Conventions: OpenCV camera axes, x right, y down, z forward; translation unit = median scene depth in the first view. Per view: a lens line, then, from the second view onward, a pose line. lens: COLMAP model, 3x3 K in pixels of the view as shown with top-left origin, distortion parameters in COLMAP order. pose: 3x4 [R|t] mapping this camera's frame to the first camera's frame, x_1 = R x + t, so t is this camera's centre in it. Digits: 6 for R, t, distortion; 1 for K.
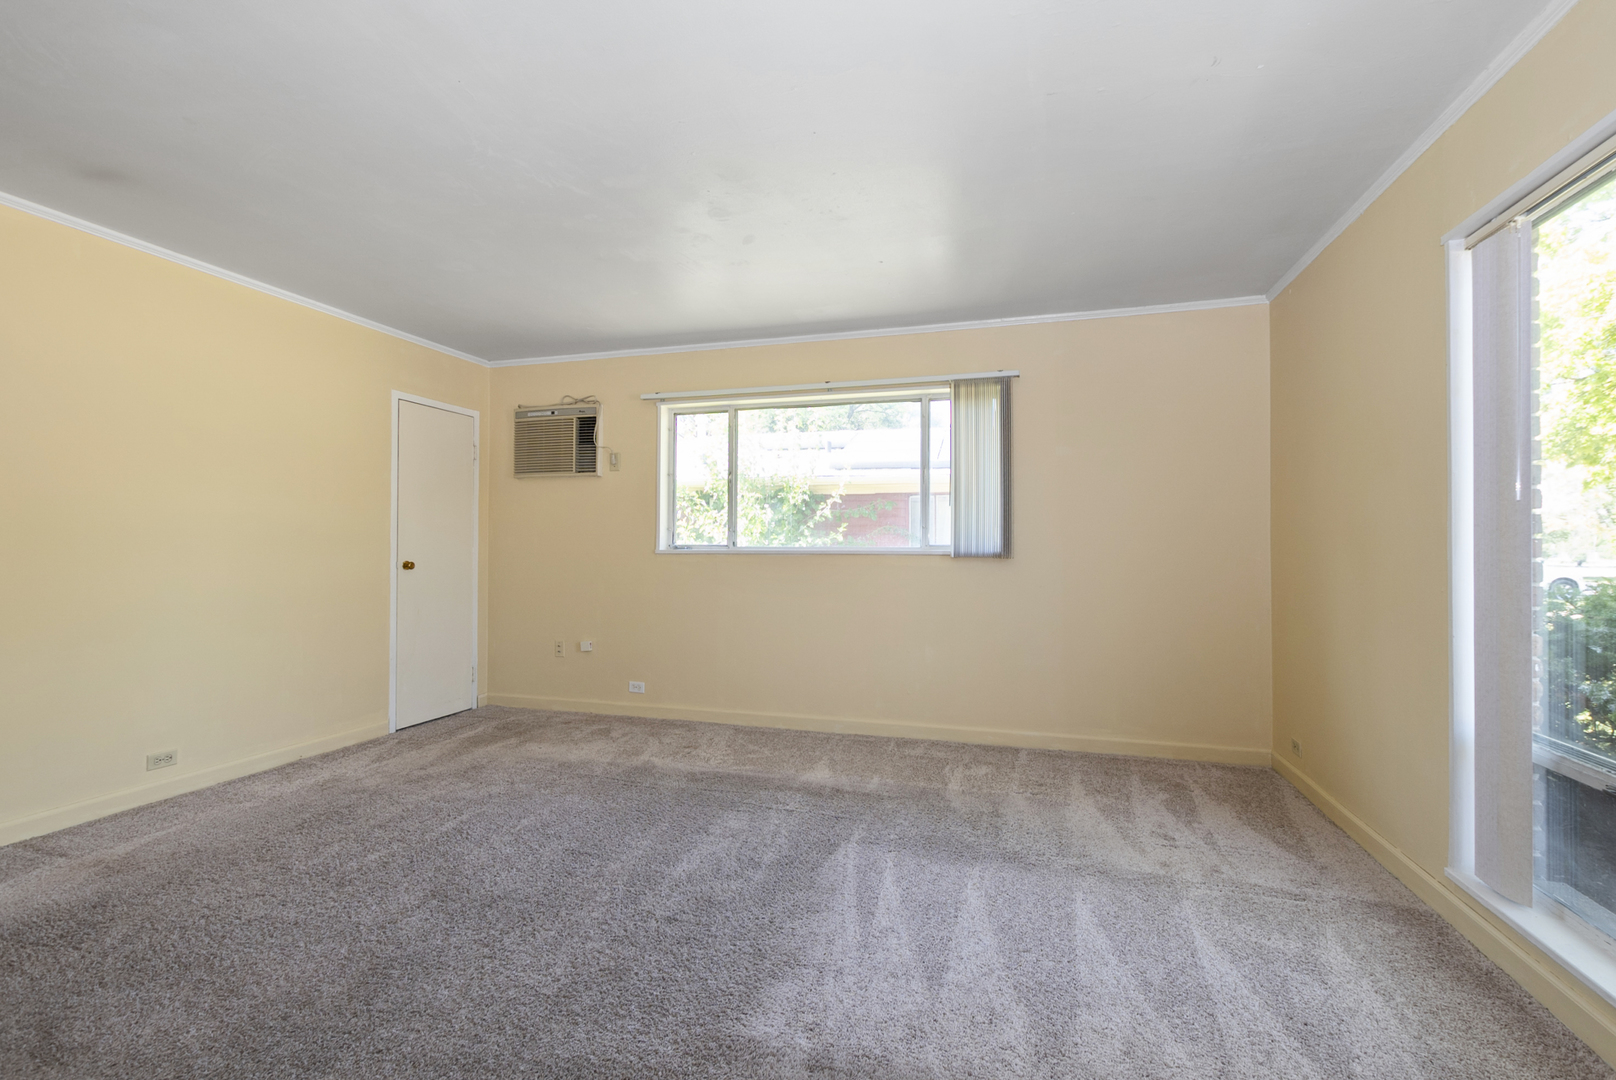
lens RADIAL K [[711.5, 0, 812.5], [0, 711.5, 540.9], [0, 0, 1]] dist [-0.004774, -0.001866]
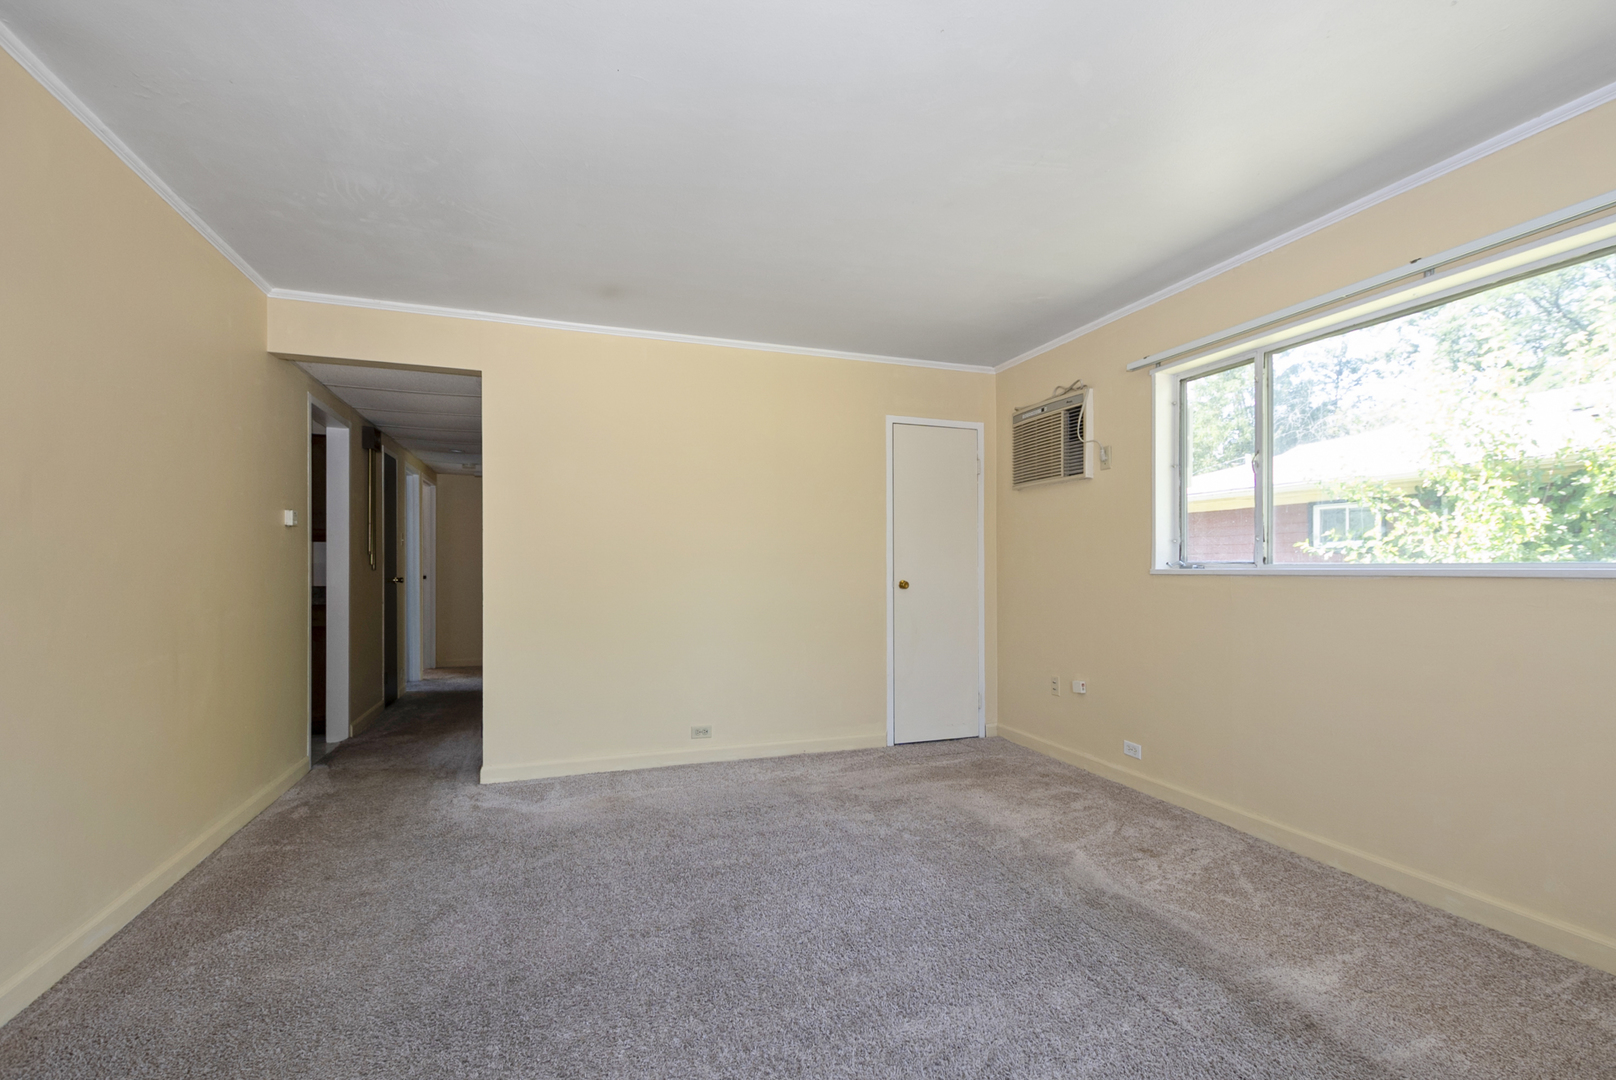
lens RADIAL K [[711.5, 0, 813.3], [0, 711.5, 567.0], [0, 0, 1]] dist [-0.004774, -0.001866]
pose [[0.580226, -0.003278, -0.814449, 0.192432], [0.009441, 0.999952, 0.002701, 0.004908], [0.814401, -0.009256, 0.580229, 0.308855]]
